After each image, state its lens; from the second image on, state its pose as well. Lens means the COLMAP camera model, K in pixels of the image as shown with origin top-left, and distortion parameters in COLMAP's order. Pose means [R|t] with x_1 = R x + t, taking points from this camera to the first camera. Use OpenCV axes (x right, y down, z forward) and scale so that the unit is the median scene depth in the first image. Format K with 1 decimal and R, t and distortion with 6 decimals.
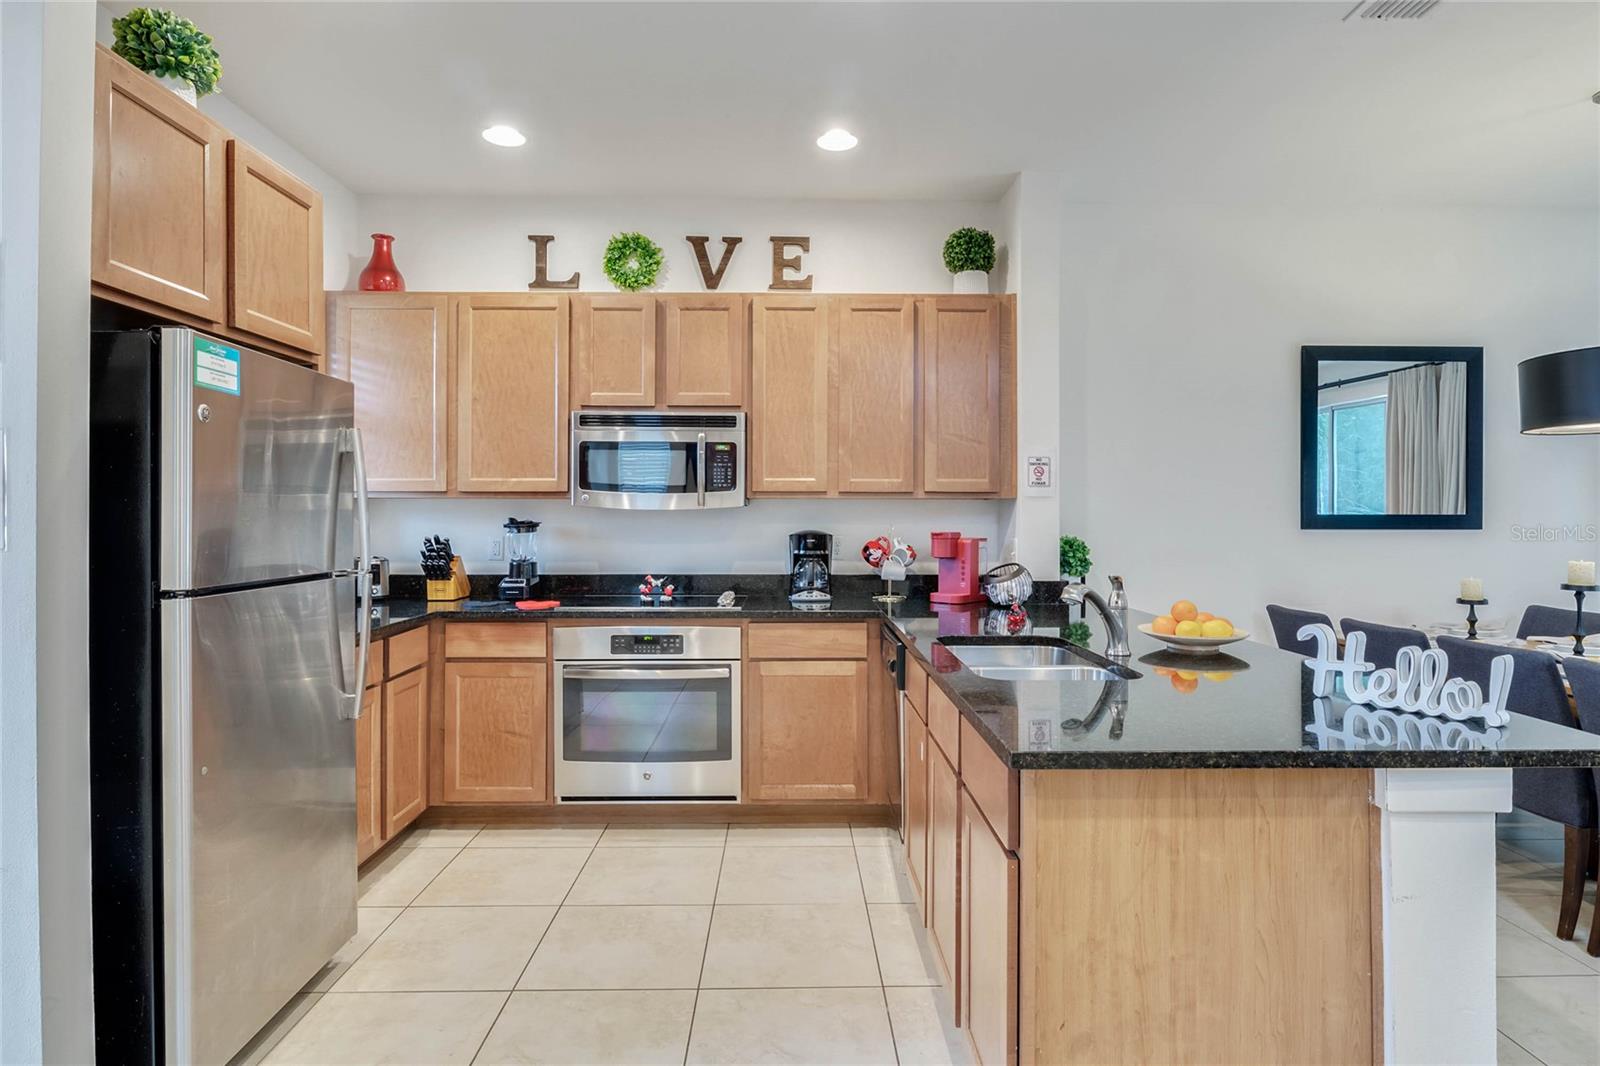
lens RADIAL K [[888.8, 0, 804.7], [0, 888.8, 511.6], [0, 0, 1]] dist [-0.007908, -0.001141]
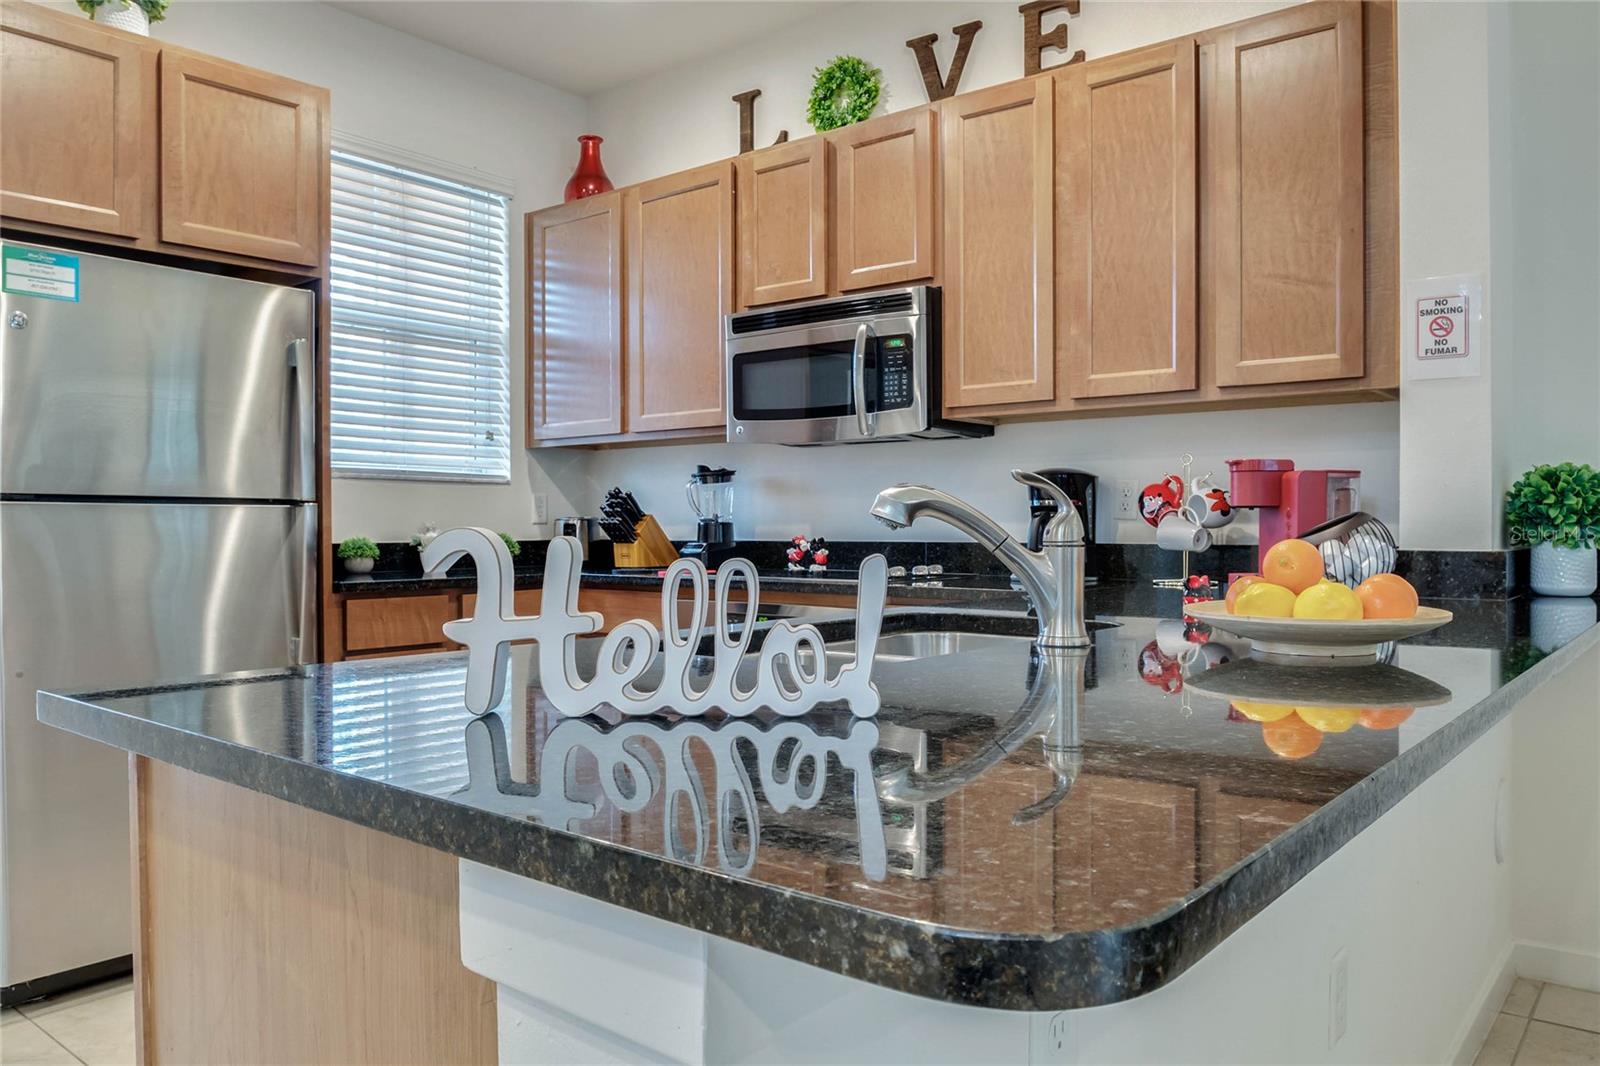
lens RADIAL K [[1181.4, 0, 743.6], [0, 1181.4, 525.3], [0, 0, 1]] dist [-0.014753, -0.000828]
pose [[0.750270, -0.000760, -0.661131, 0.395979], [0.005280, 0.999974, 0.004843, 0.057288], [0.661110, -0.007124, 0.750255, 0.263644]]
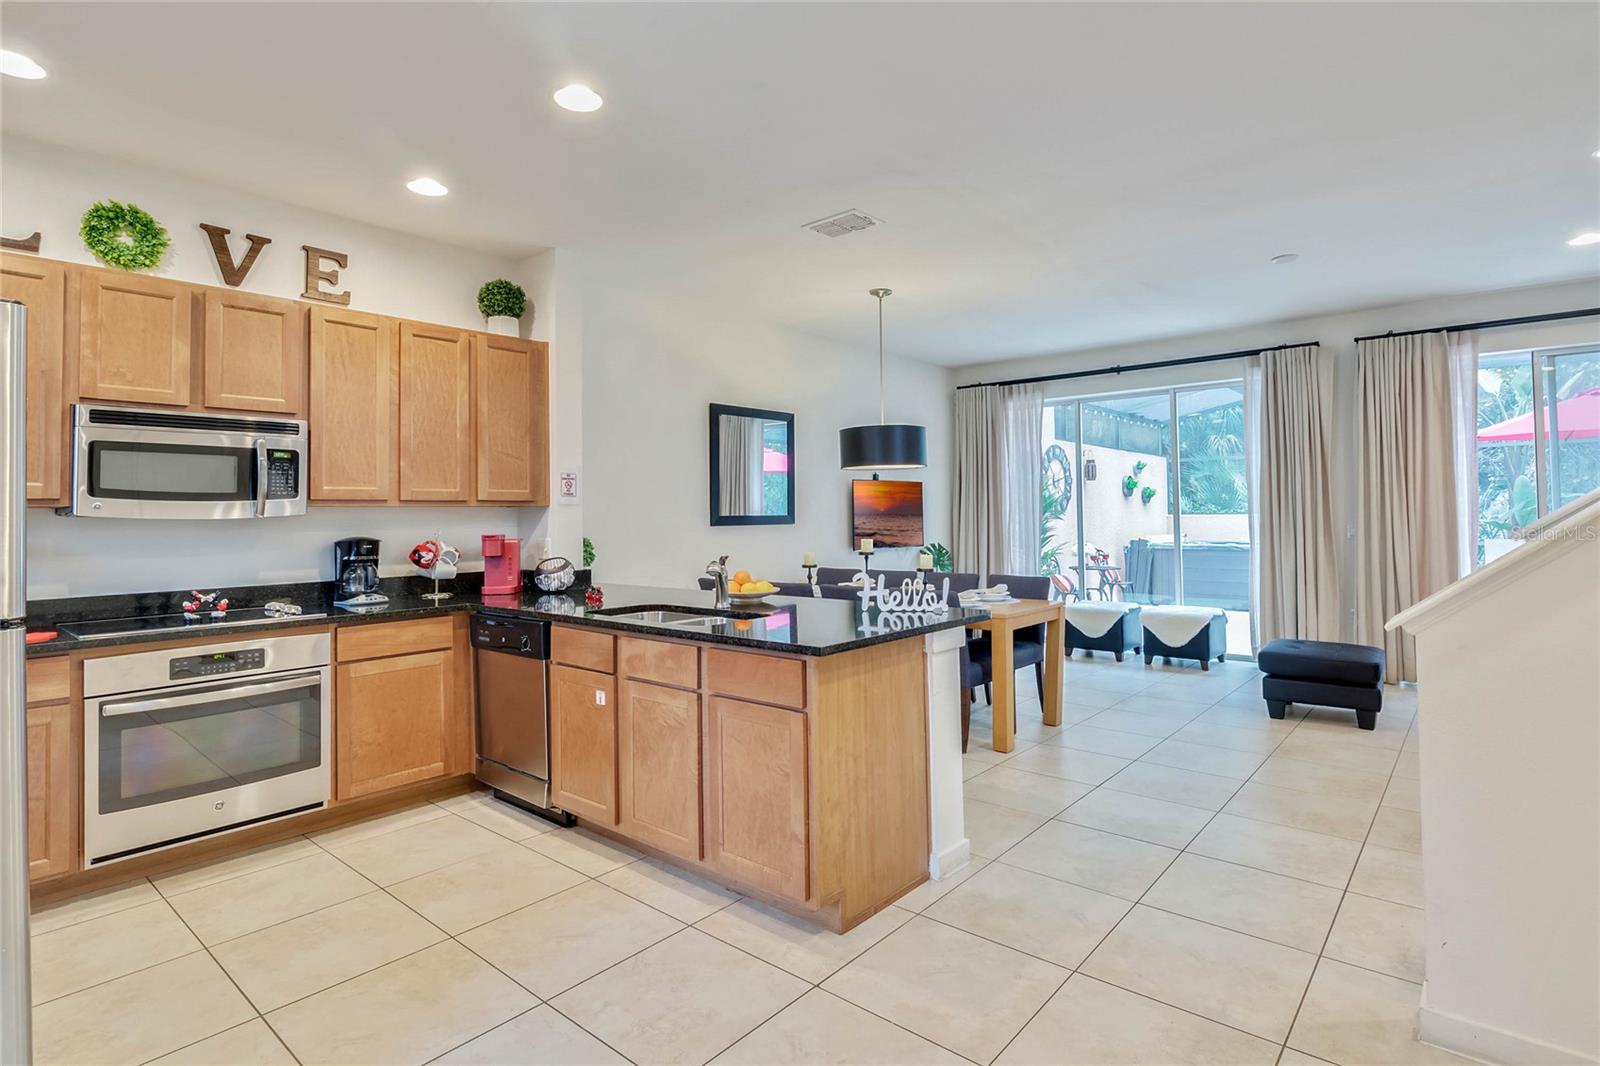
lens RADIAL K [[802.1, 0, 816.0], [0, 802.1, 498.6], [0, 0, 1]] dist [-0.010716, 0.001572]
pose [[0.661122, 0.004710, 0.750264, -0.358954], [0.013422, 0.999746, -0.018104, 0.000032], [-0.750159, 0.022039, 0.660890, -0.024706]]
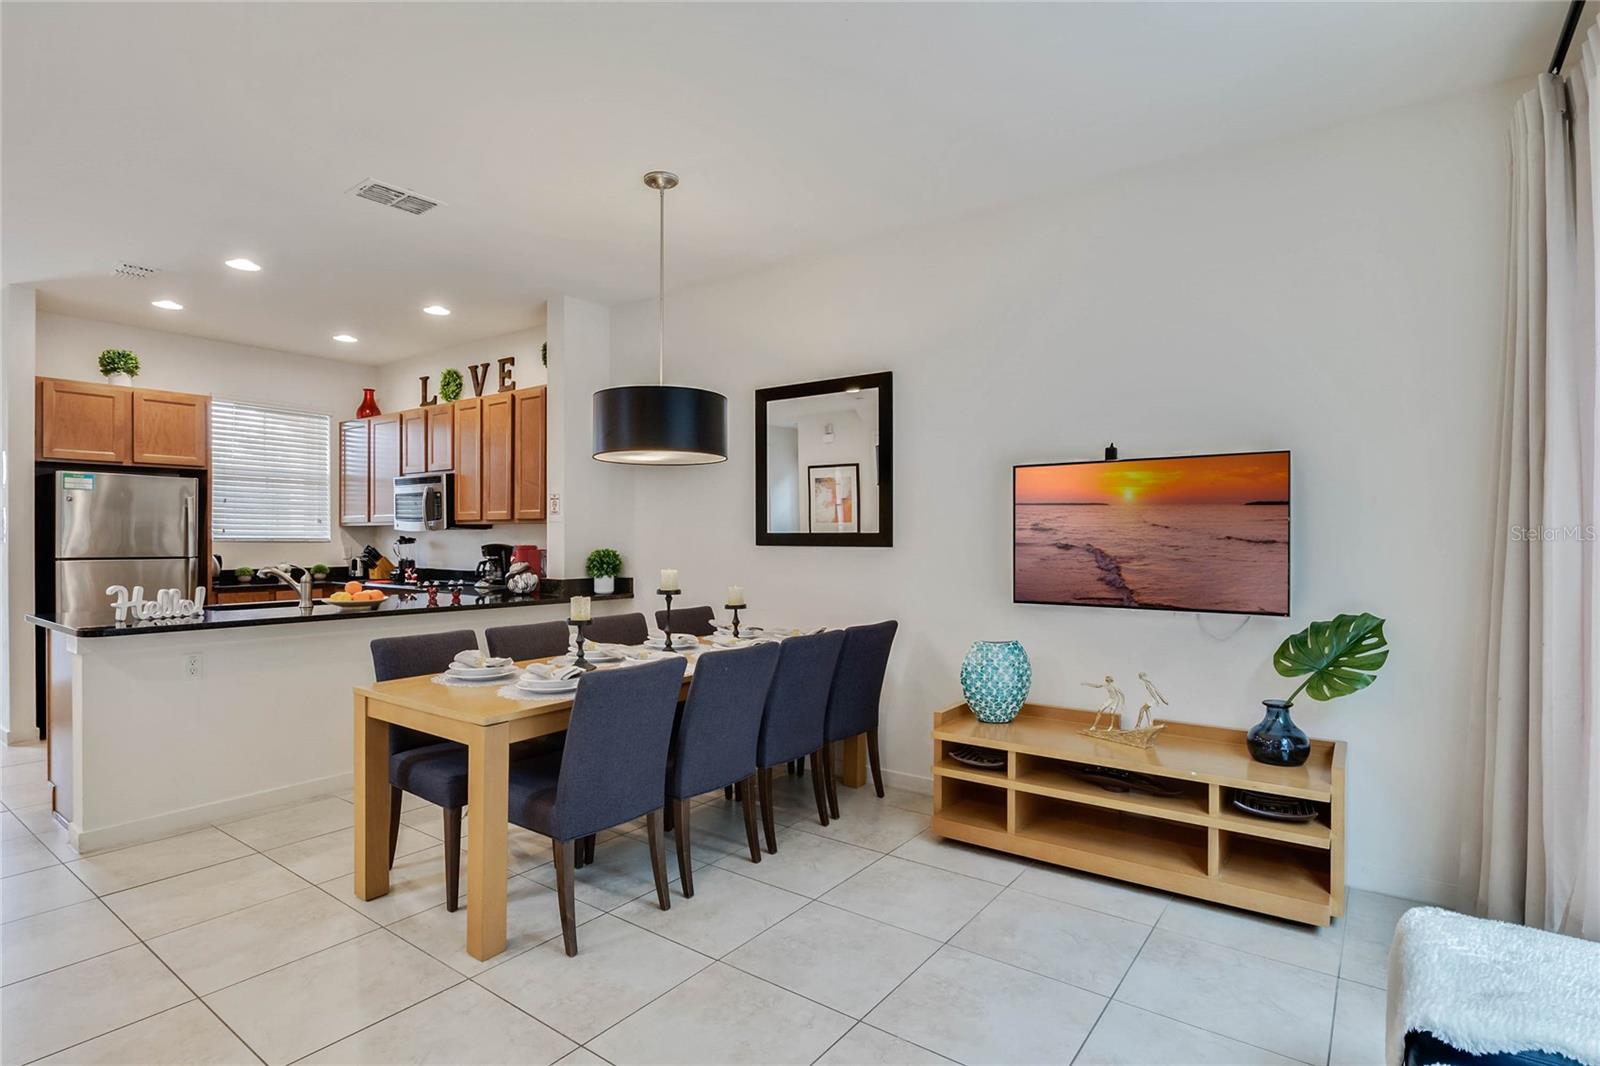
lens RADIAL K [[802.1, 0, 750.3], [0, 802.1, 540.3], [0, 0, 1]] dist [-0.010716, 0.001572]
pose [[0.779167, 0.003319, -0.626807, 1.319711], [0.001258, 0.999976, 0.006858, 0.006046], [0.626815, -0.006132, 0.779144, 0.173983]]
